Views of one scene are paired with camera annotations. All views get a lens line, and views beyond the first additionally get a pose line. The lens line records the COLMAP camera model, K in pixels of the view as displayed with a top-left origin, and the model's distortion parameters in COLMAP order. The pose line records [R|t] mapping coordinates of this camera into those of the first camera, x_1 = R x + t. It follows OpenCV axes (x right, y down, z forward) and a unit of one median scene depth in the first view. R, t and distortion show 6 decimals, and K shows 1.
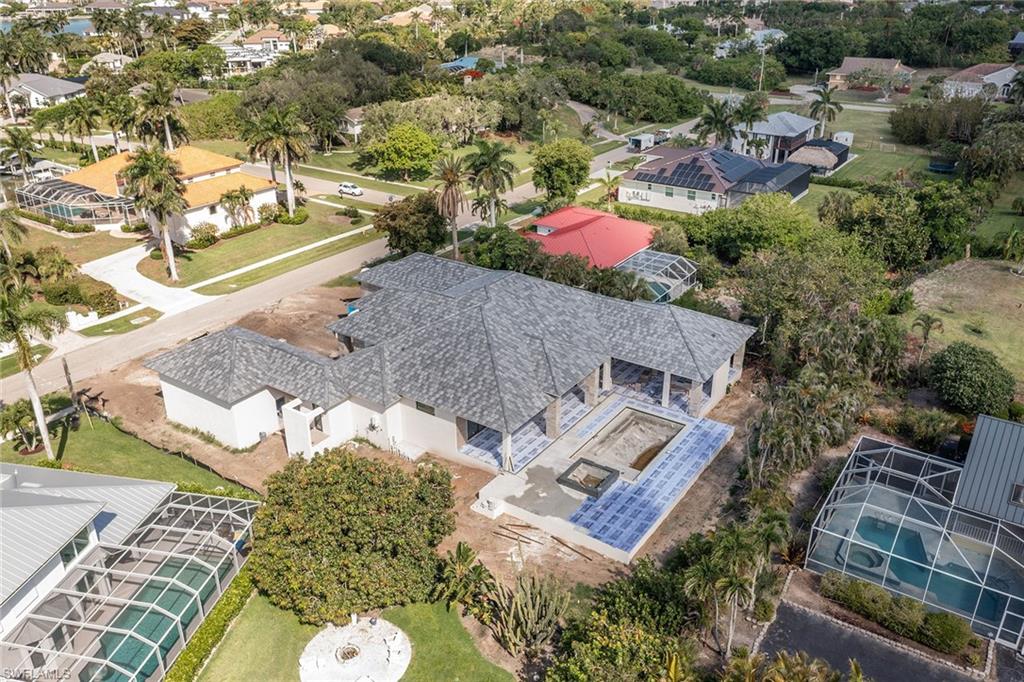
lens RADIAL K [[830.0, 0, 512.1], [0, 830.0, 308.3], [0, 0, 1]] dist [-0.009131, -0.006305]
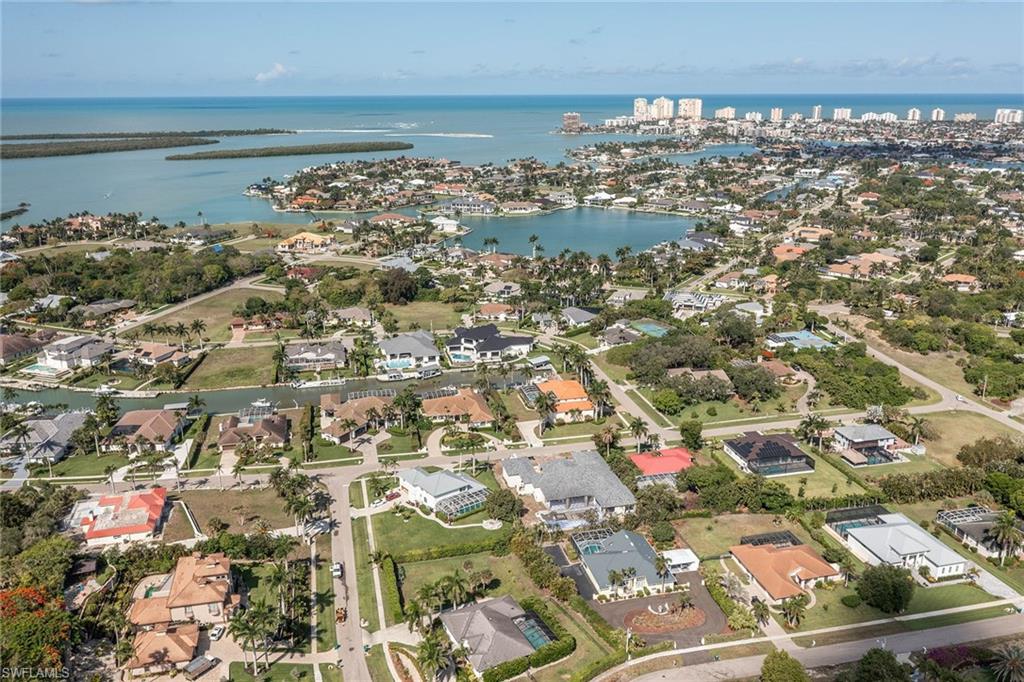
lens RADIAL K [[830.0, 0, 519.5], [0, 830.0, 340.5], [0, 0, 1]] dist [-0.009131, -0.006305]
pose [[0.743938, 0.199017, -0.637926, 1.318520], [-0.259624, 0.965709, -0.001492, -0.324869], [0.615754, 0.166731, 0.770096, -1.364060]]
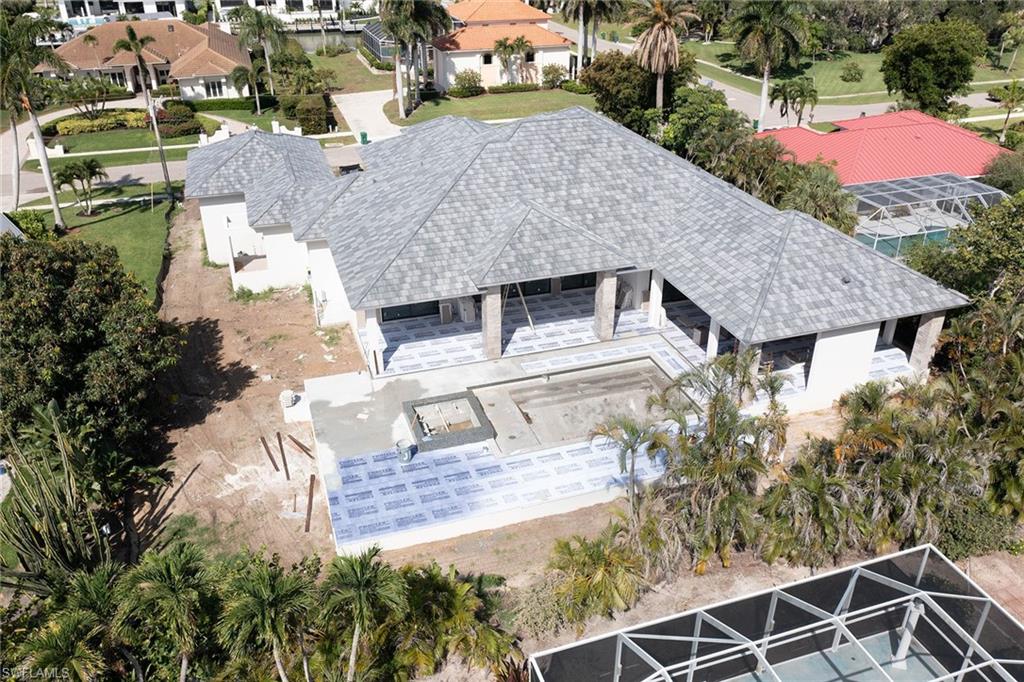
lens RADIAL K [[830.0, 0, 511.4], [0, 830.0, 309.8], [0, 0, 1]] dist [-0.009131, -0.006305]
pose [[0.794627, 0.267854, -0.544814, 0.233131], [-0.234729, 0.963169, 0.131176, 0.020387], [0.559884, 0.023648, 0.828233, 0.282632]]
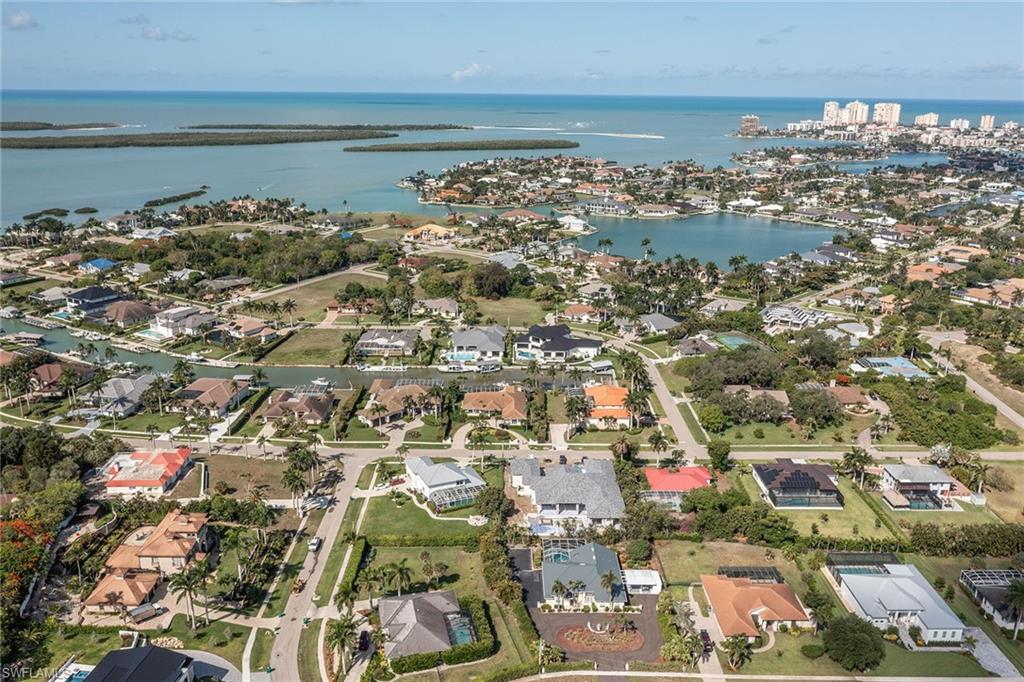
lens RADIAL K [[830.0, 0, 514.2], [0, 830.0, 343.6], [0, 0, 1]] dist [-0.009131, -0.006305]
pose [[0.570455, 0.254674, -0.780847, 1.625529], [-0.329364, 0.941854, 0.066566, -0.464419], [0.752396, 0.219210, 0.621166, -1.025374]]
